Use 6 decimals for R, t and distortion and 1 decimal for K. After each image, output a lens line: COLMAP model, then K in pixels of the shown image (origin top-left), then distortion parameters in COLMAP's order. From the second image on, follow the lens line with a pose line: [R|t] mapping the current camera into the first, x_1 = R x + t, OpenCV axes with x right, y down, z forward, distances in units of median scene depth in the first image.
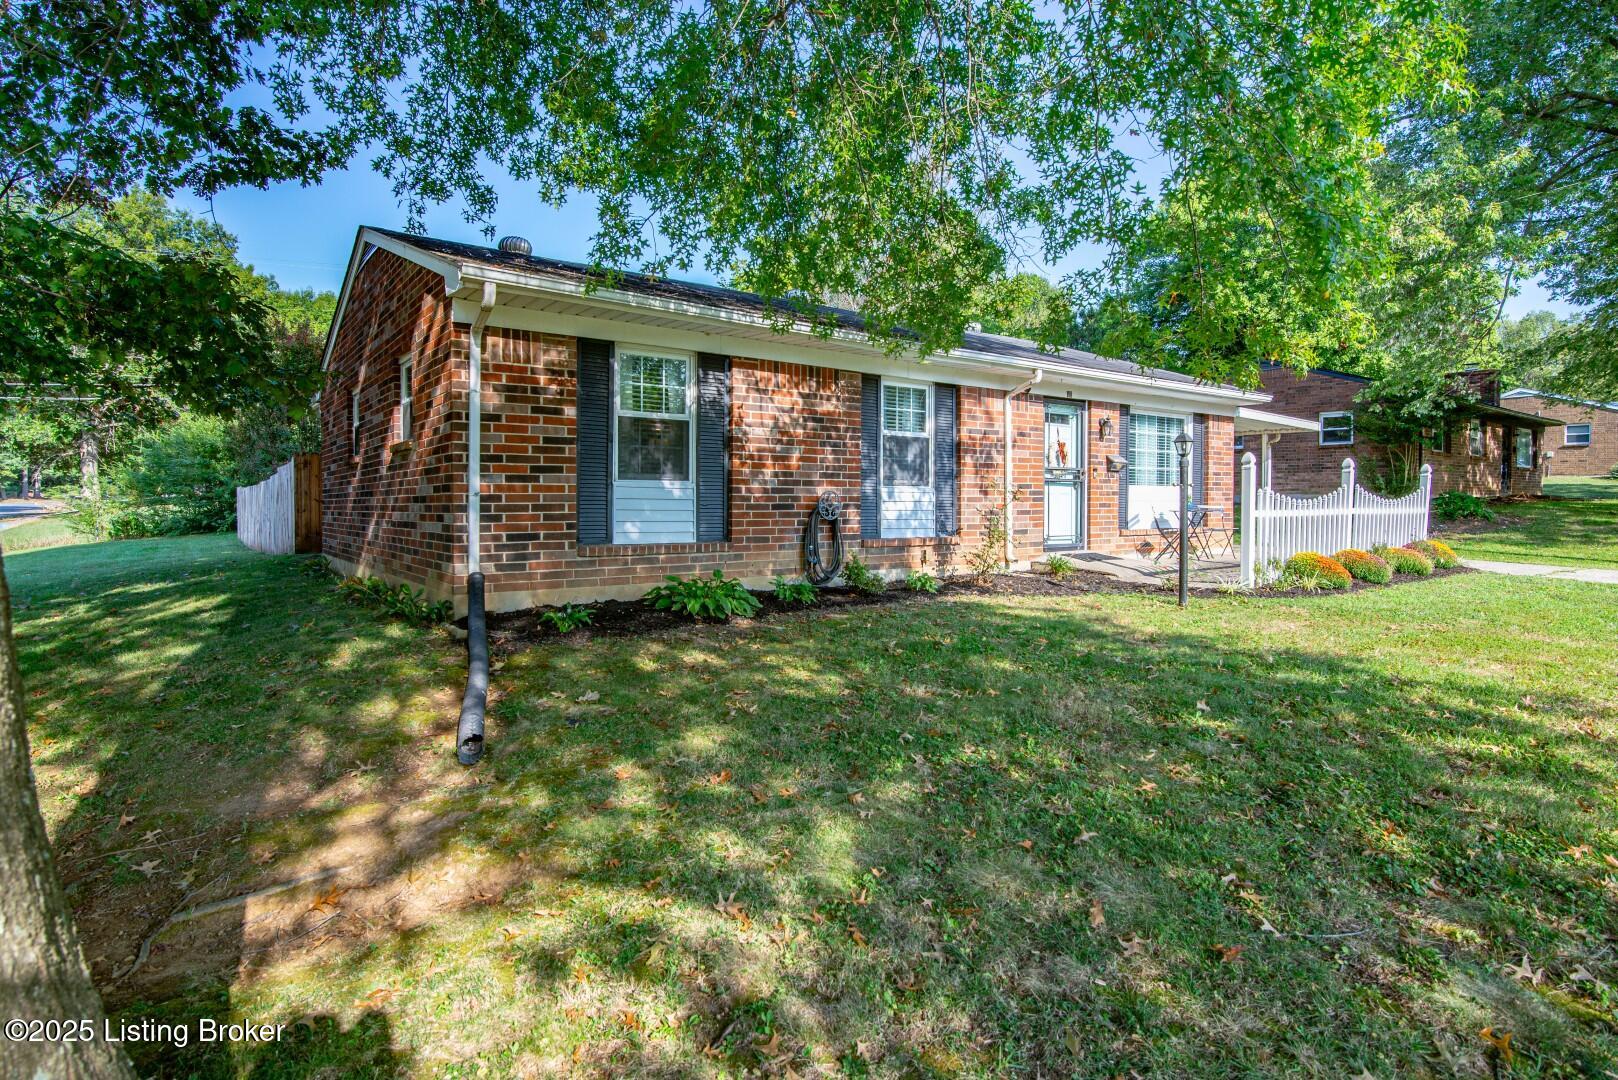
lens RADIAL K [[876.3, 0, 800.4], [0, 876.3, 507.5], [0, 0, 1]] dist [-0.045543, 0.038068]
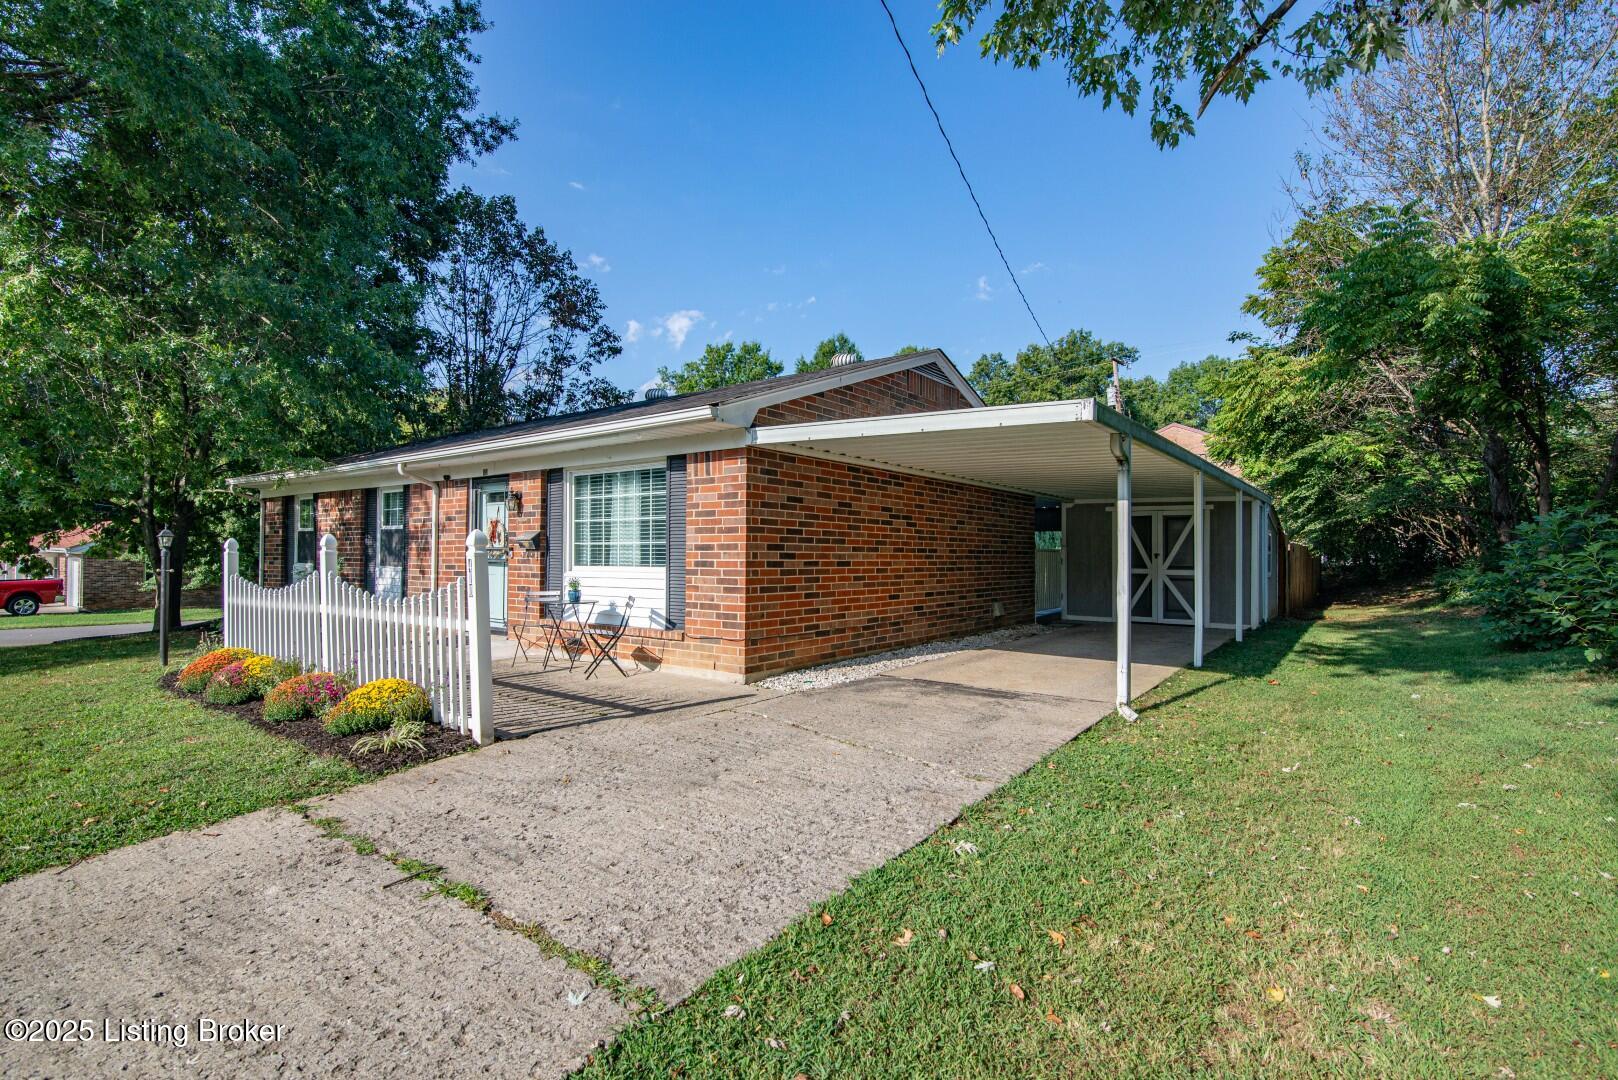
lens RADIAL K [[772.6, 0, 803.2], [0, 772.6, 545.0], [0, 0, 1]] dist [-0.021308, -0.000150]
pose [[0.286978, -0.009177, -0.957893, 1.576232], [-0.006257, 0.999915, -0.011454, -0.053006], [0.957917, 0.009281, 0.286896, 1.403120]]
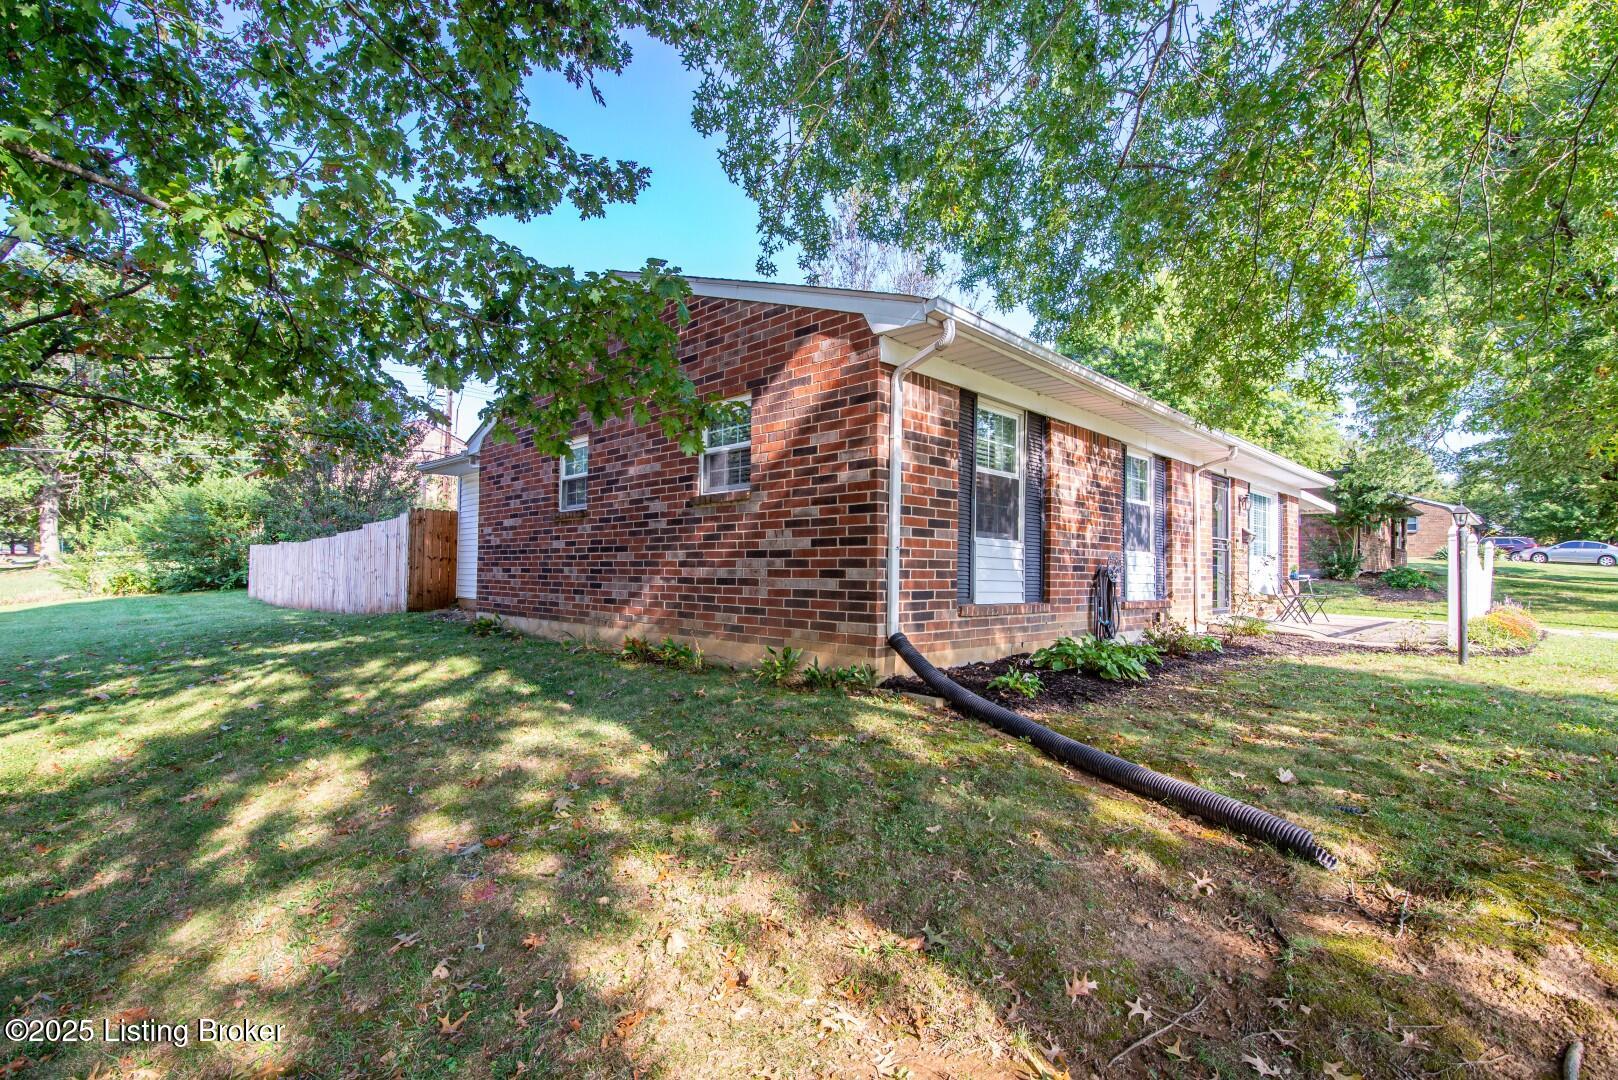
lens RADIAL K [[762.2, 0, 806.5], [0, 762.2, 547.6], [0, 0, 1]] dist [-0.019783, 0.000042]
pose [[0.989516, 0.019335, 0.143122, -0.448953], [-0.014017, 0.999177, -0.038072, 0.012494], [-0.143740, 0.035667, 0.988973, 0.169895]]
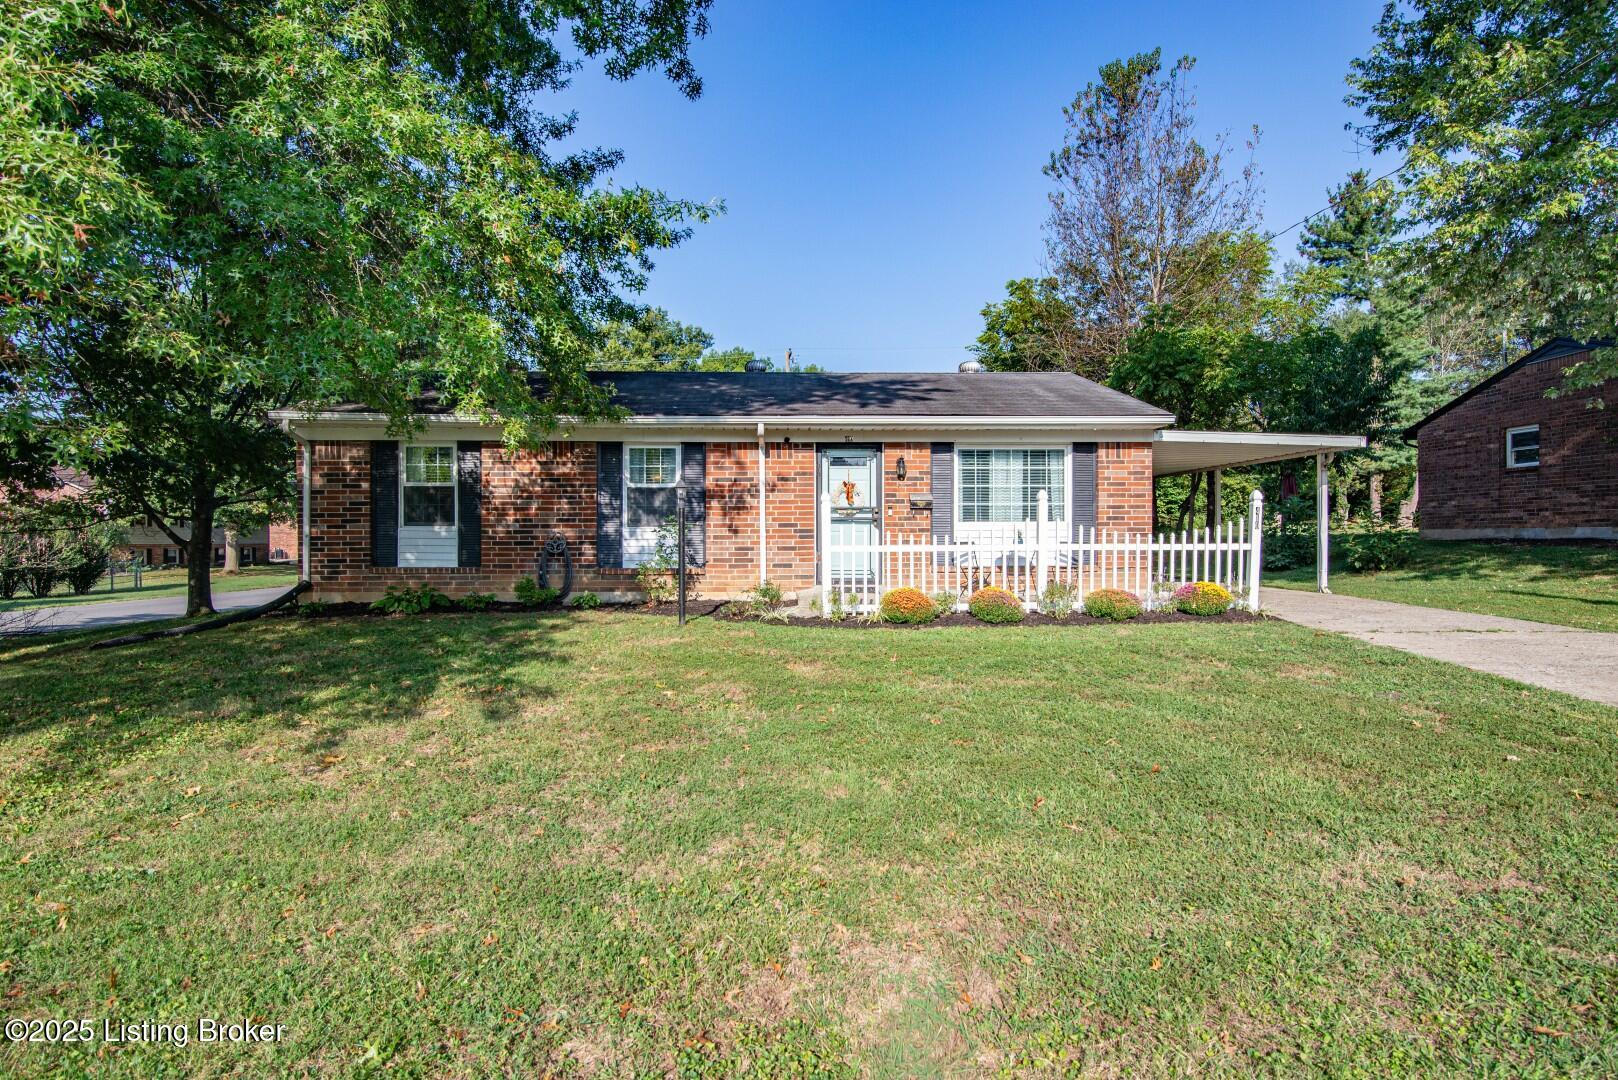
lens RADIAL K [[876.3, 0, 800.4], [0, 876.3, 507.5], [0, 0, 1]] dist [-0.045543, 0.038068]
pose [[0.819301, -0.021705, -0.572952, 1.125443], [-0.000330, 0.999265, -0.038327, -0.004593], [0.573363, 0.031590, 0.818692, 0.104759]]
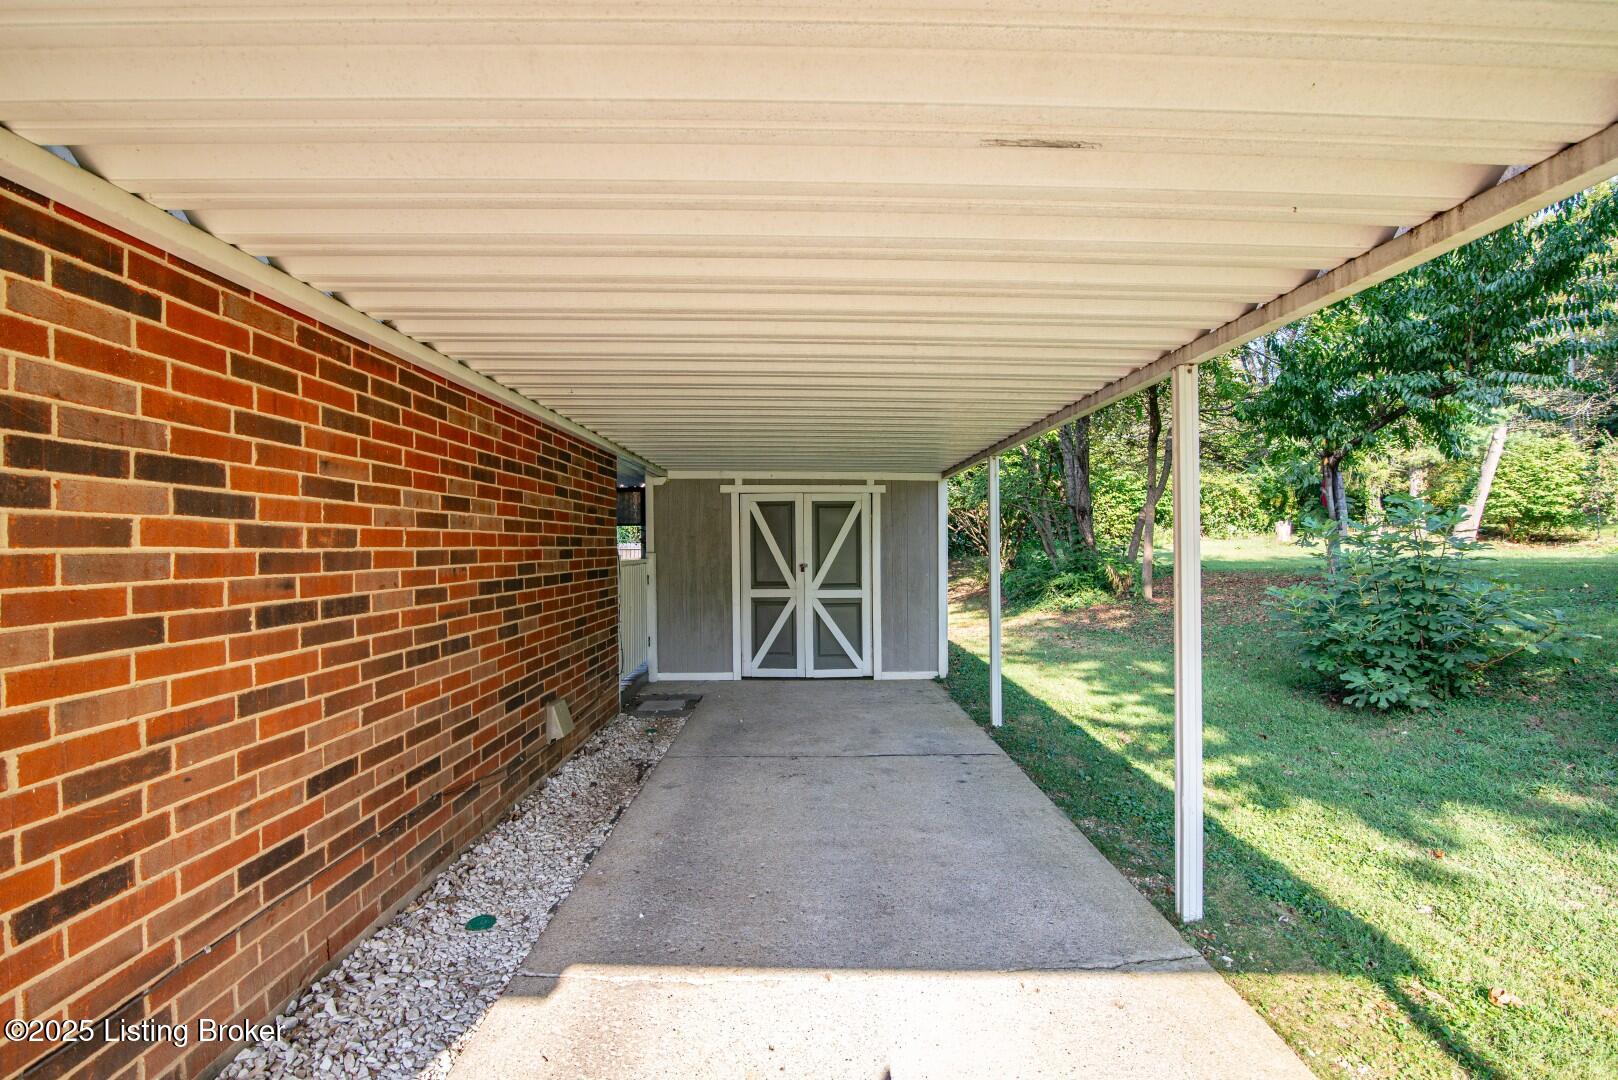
lens RADIAL K [[762.2, 0, 806.5], [0, 762.2, 547.6], [0, 0, 1]] dist [-0.019783, 0.000042]
pose [[0.799523, -0.003572, -0.600625, 0.857153], [0.007701, 0.999961, 0.004305, -0.081837], [0.600586, -0.008068, 0.799519, 1.787496]]
